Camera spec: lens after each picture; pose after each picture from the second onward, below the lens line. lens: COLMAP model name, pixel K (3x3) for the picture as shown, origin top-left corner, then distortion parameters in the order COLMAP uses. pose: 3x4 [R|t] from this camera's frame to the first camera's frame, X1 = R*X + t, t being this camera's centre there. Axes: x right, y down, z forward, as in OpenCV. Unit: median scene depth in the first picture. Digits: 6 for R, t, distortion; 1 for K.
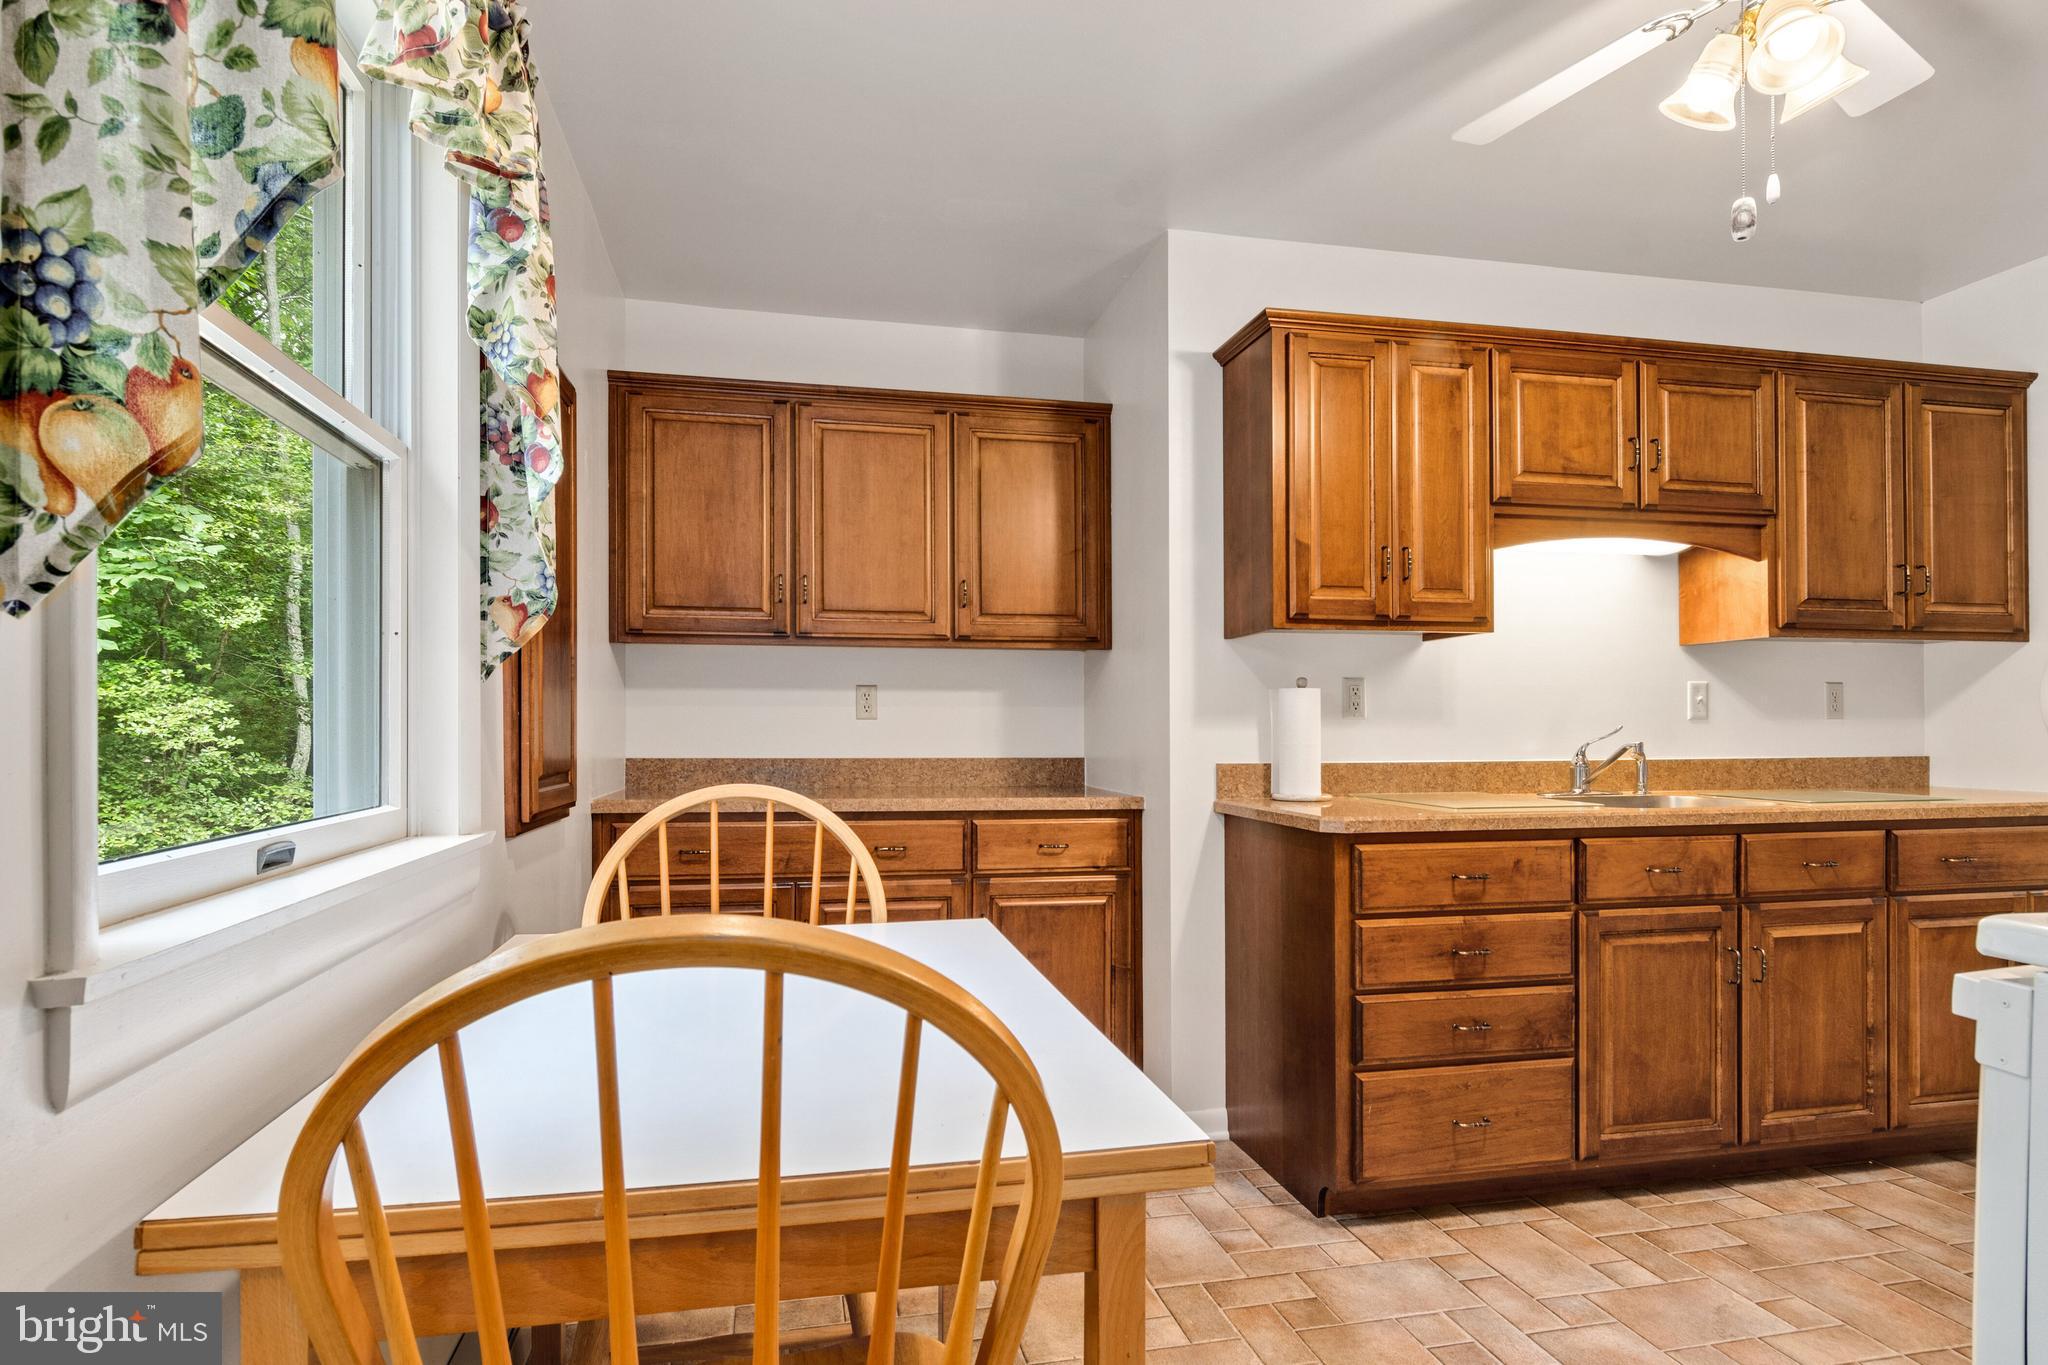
lens RADIAL K [[1117.6, 0, 1020.5], [0, 1117.6, 738.0], [0, 0, 1]] dist [0.000950, -0.000270]
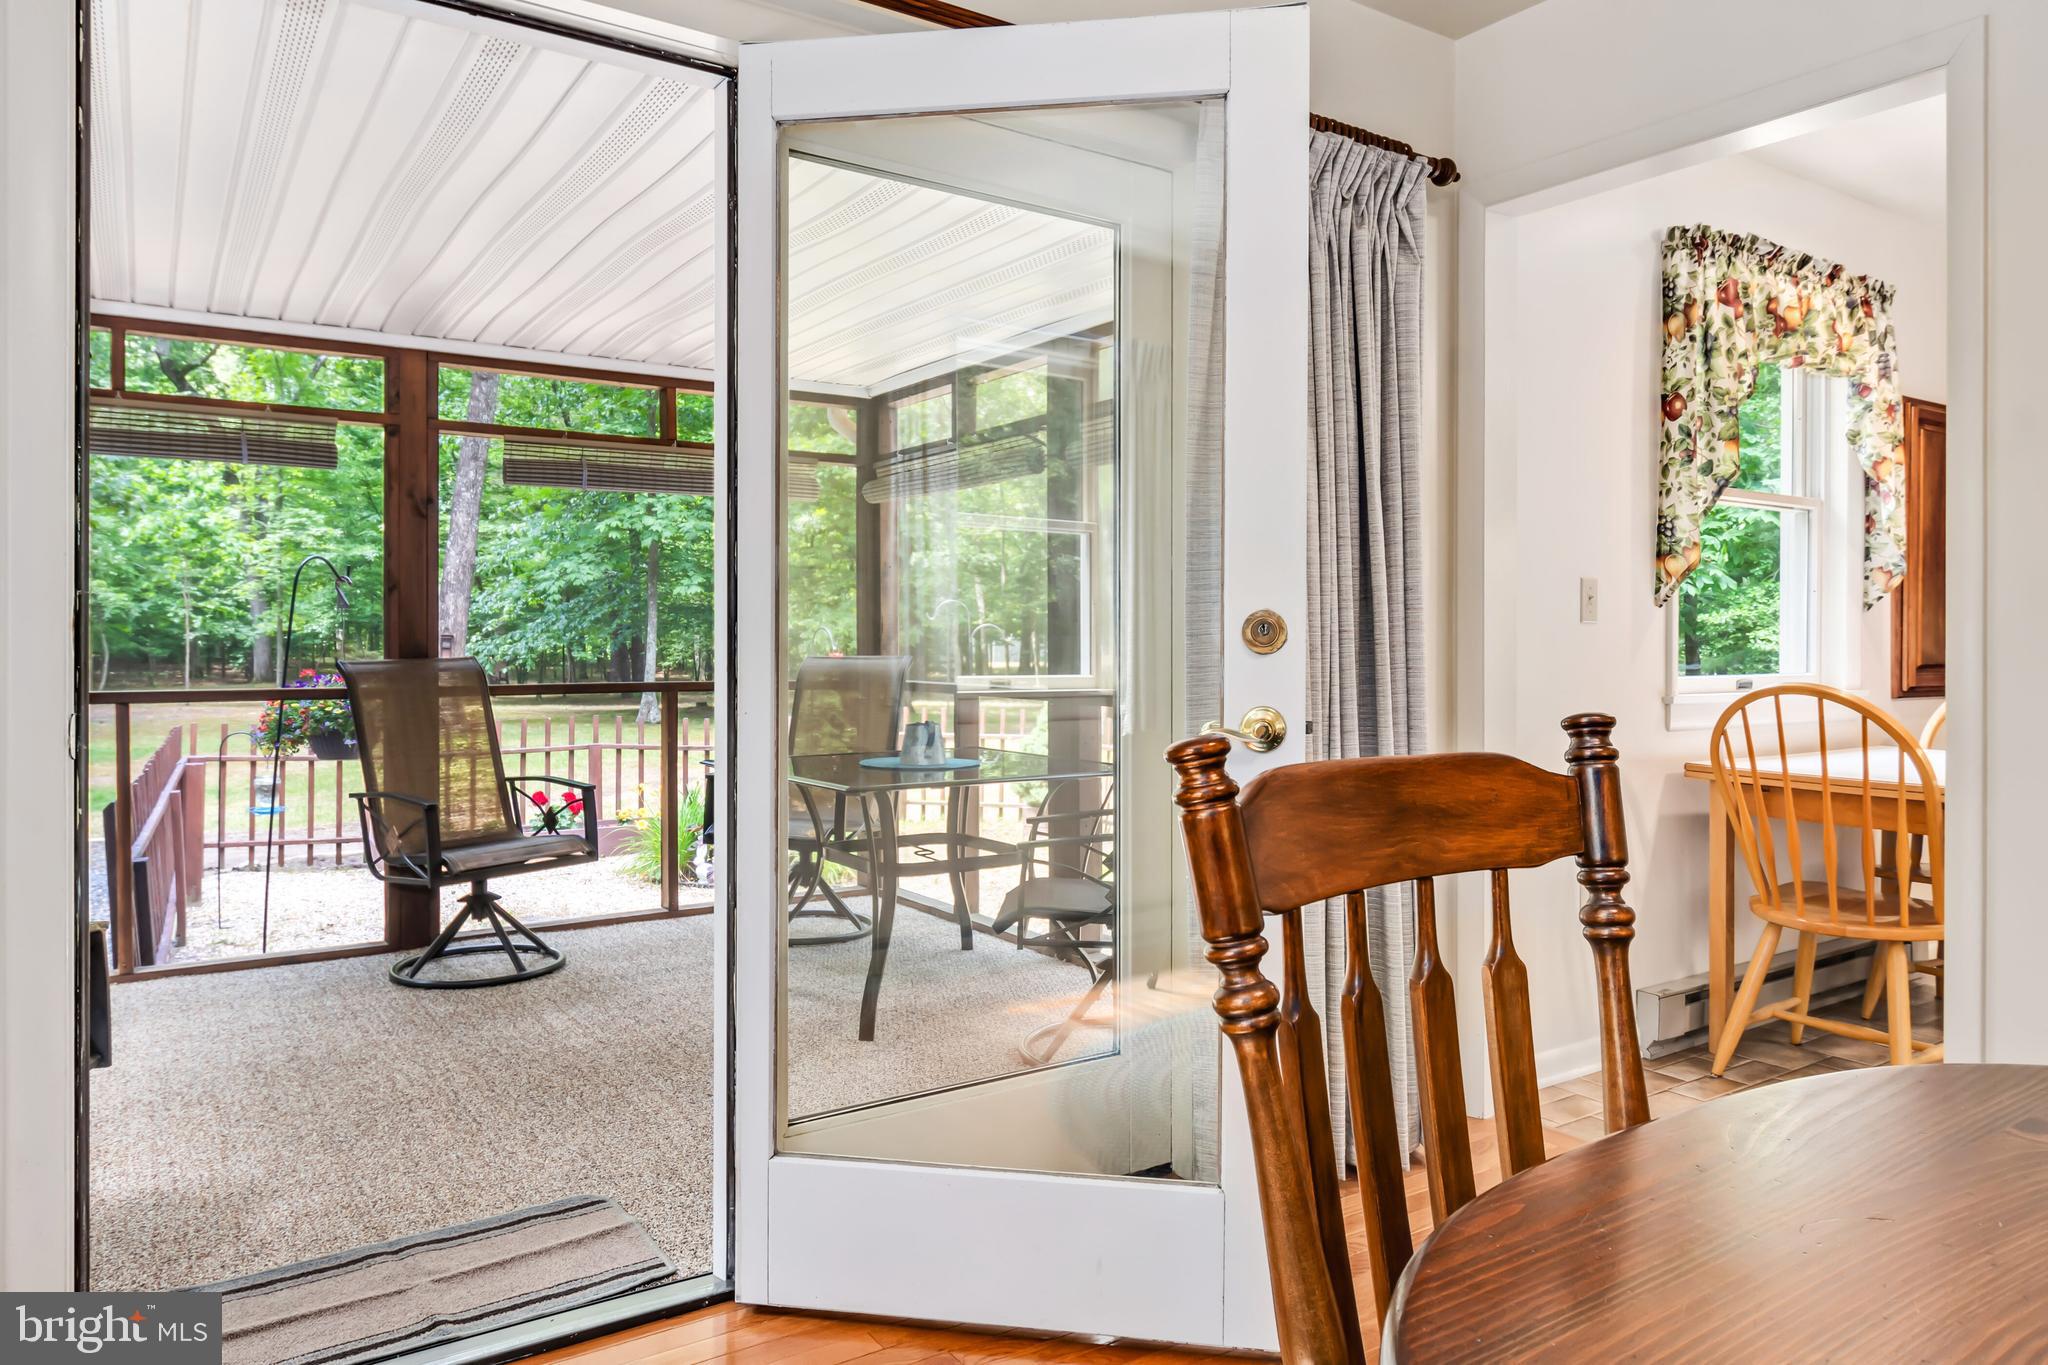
lens RADIAL K [[1314.1, 0, 1025.0], [0, 1314.1, 648.7], [0, 0, 1]] dist [-0.000027, -0.000209]
pose [[0.370074, 0.004274, -0.928993, 1.203422], [-0.011126, 0.999938, 0.000168, 0.030020], [0.928936, 0.010274, 0.370098, -1.303708]]
